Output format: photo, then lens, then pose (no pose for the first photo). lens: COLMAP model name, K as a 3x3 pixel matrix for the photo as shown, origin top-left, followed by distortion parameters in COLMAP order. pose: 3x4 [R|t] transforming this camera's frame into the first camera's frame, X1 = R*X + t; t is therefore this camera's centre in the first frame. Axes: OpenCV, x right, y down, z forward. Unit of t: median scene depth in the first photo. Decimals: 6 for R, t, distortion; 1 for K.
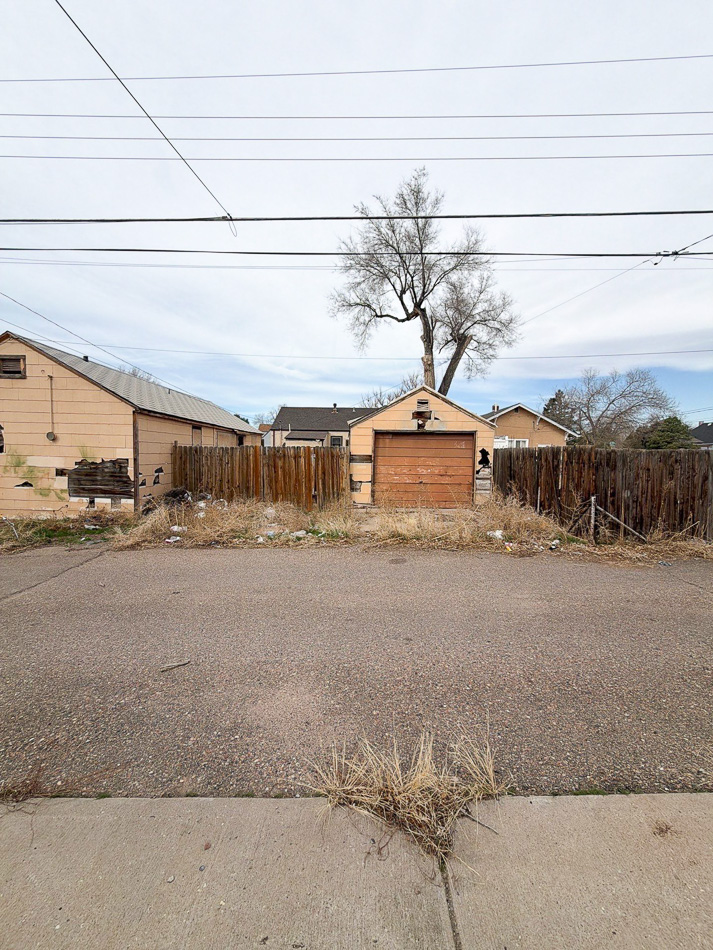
lens RADIAL K [[381.6, 0, 355.3], [0, 381.6, 474.9], [0, 0, 1]] dist [0.000362, 0.000289]
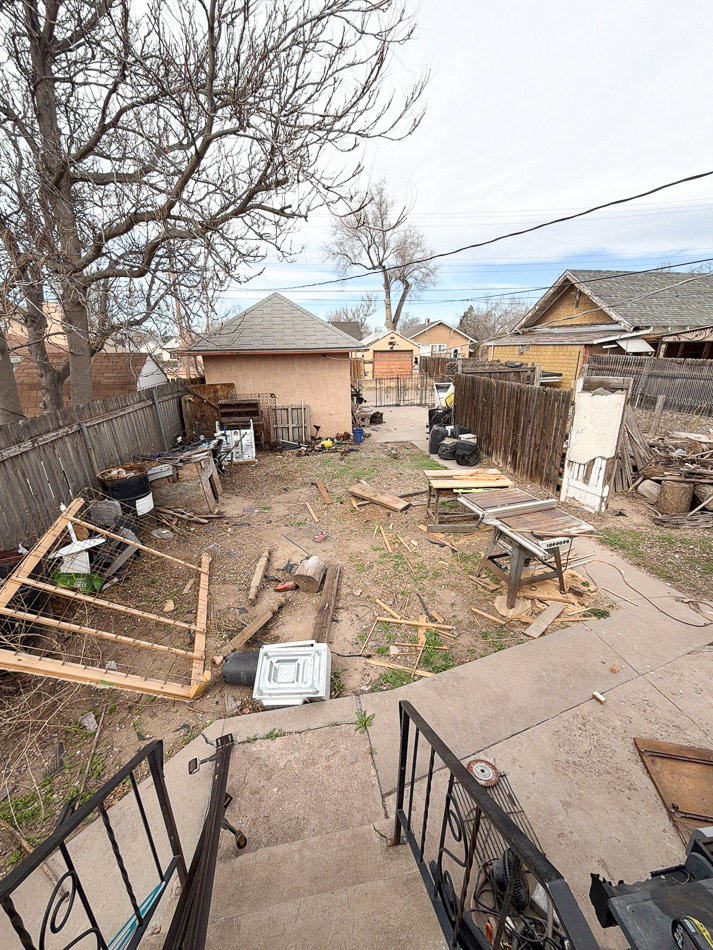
lens RADIAL K [[381.6, 0, 354.4], [0, 381.6, 476.4], [0, 0, 1]] dist [0.000362, 0.000289]
pose [[0.987174, -0.066692, 0.145052, -0.251212], [0.026822, 0.964933, 0.261121, 0.012541], [-0.157380, -0.253881, 0.954346, -0.801352]]
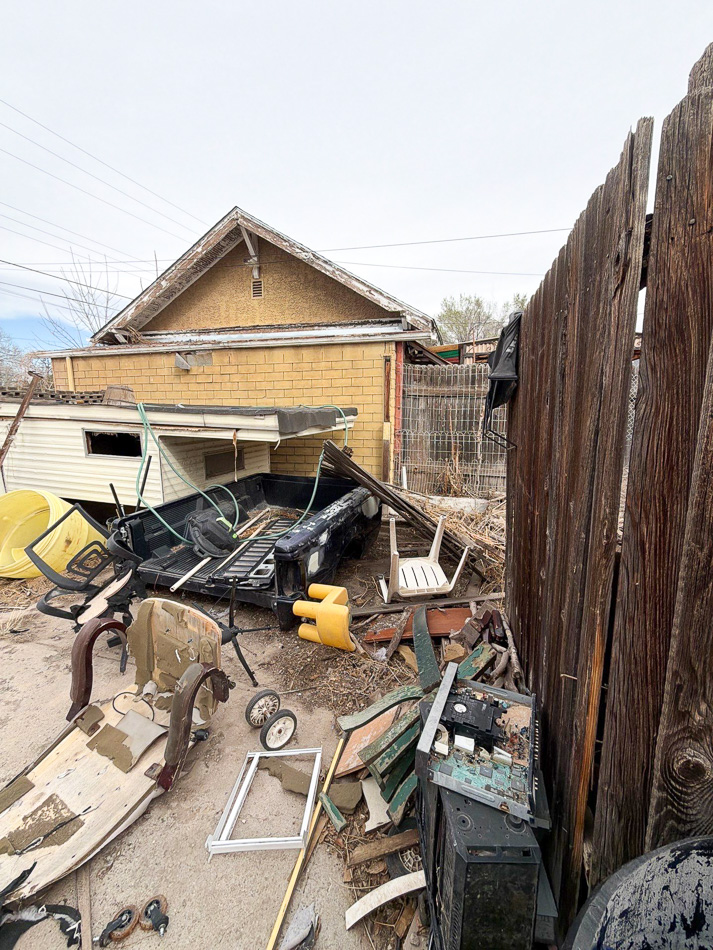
lens RADIAL K [[381.6, 0, 359.2], [0, 381.6, 472.2], [0, 0, 1]] dist [0.000362, 0.000289]
pose [[0.255190, -0.164777, 0.952747, -0.076036], [0.061342, 0.986146, 0.154123, 0.024692], [-0.964943, 0.019113, 0.261762, -0.302311]]
